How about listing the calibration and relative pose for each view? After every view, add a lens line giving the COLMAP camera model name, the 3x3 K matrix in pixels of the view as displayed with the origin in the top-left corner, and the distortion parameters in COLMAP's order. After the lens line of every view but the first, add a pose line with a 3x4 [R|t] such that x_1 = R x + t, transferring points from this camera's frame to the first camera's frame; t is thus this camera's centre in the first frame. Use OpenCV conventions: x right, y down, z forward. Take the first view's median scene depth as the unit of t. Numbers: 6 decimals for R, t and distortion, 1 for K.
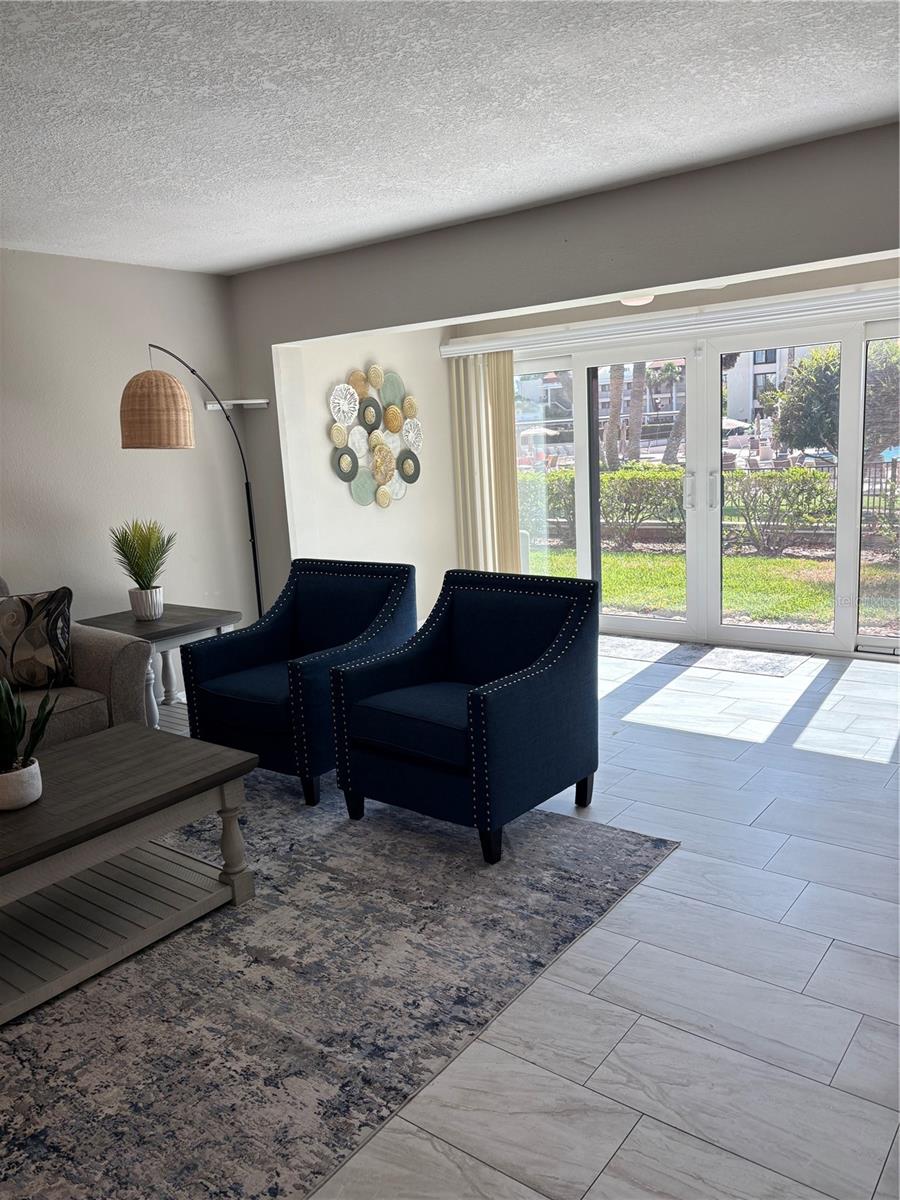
lens RADIAL K [[903.7, 0, 458.4], [0, 903.7, 605.1], [0, 0, 1]] dist [0.070641, -0.080250]
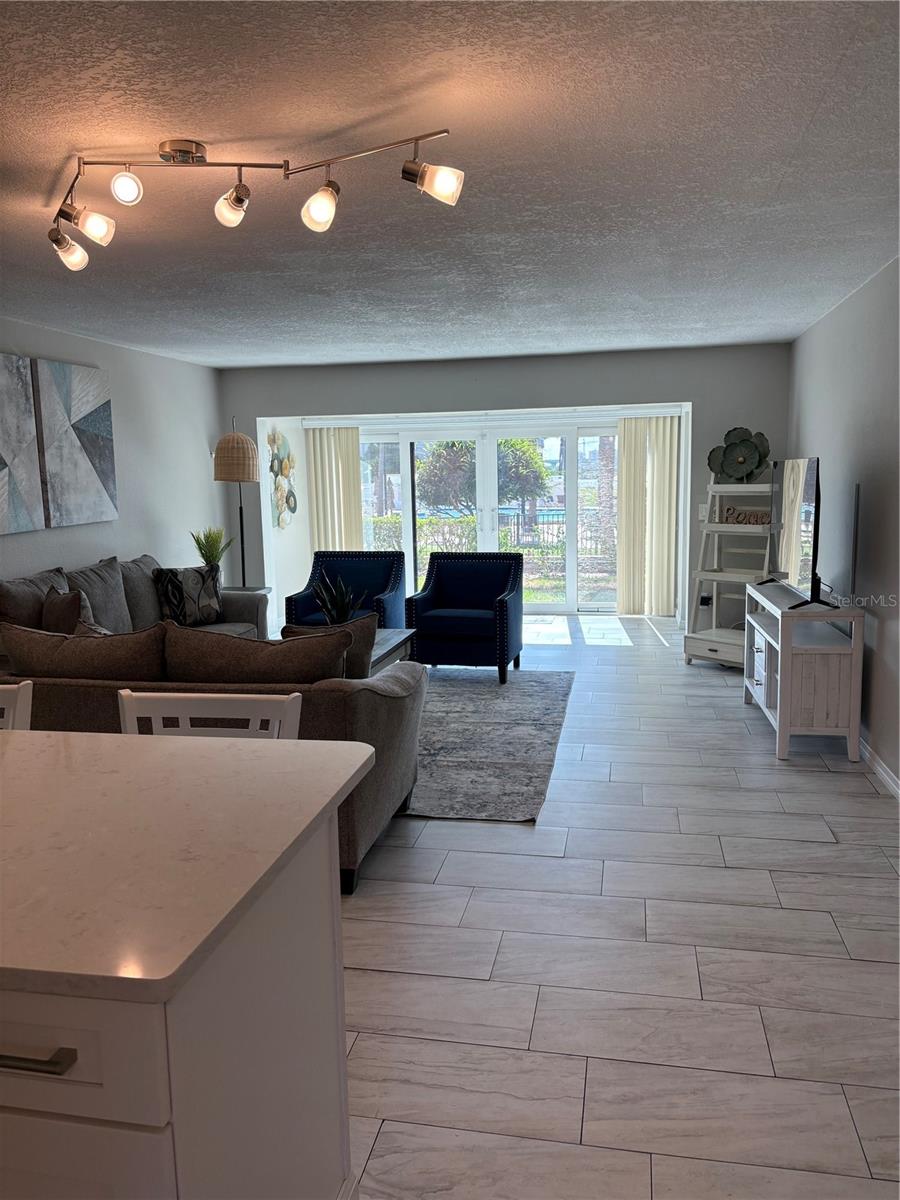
lens RADIAL K [[903.7, 0, 458.4], [0, 903.7, 605.1], [0, 0, 1]] dist [0.070641, -0.080250]
pose [[0.895463, -0.025846, 0.444385, -0.515806], [0.054786, 0.997122, -0.052404, 0.110788], [-0.441751, 0.071272, 0.894302, -0.429755]]
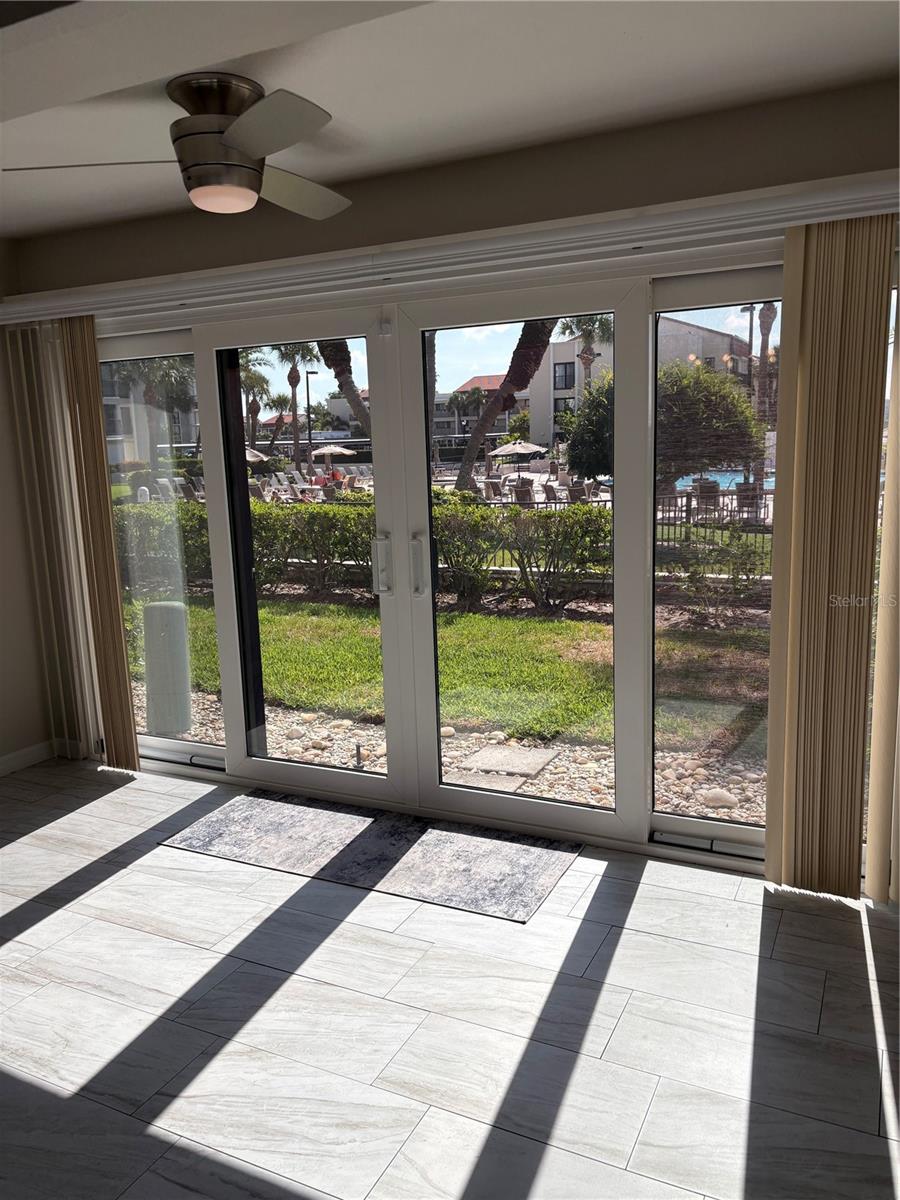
lens RADIAL K [[903.7, 0, 458.4], [0, 903.7, 605.1], [0, 0, 1]] dist [0.070641, -0.080250]
pose [[0.980427, -0.017079, 0.196142, 0.190564], [0.021166, 0.999600, -0.018761, -0.086314], [-0.195743, 0.022545, 0.980396, 0.421806]]
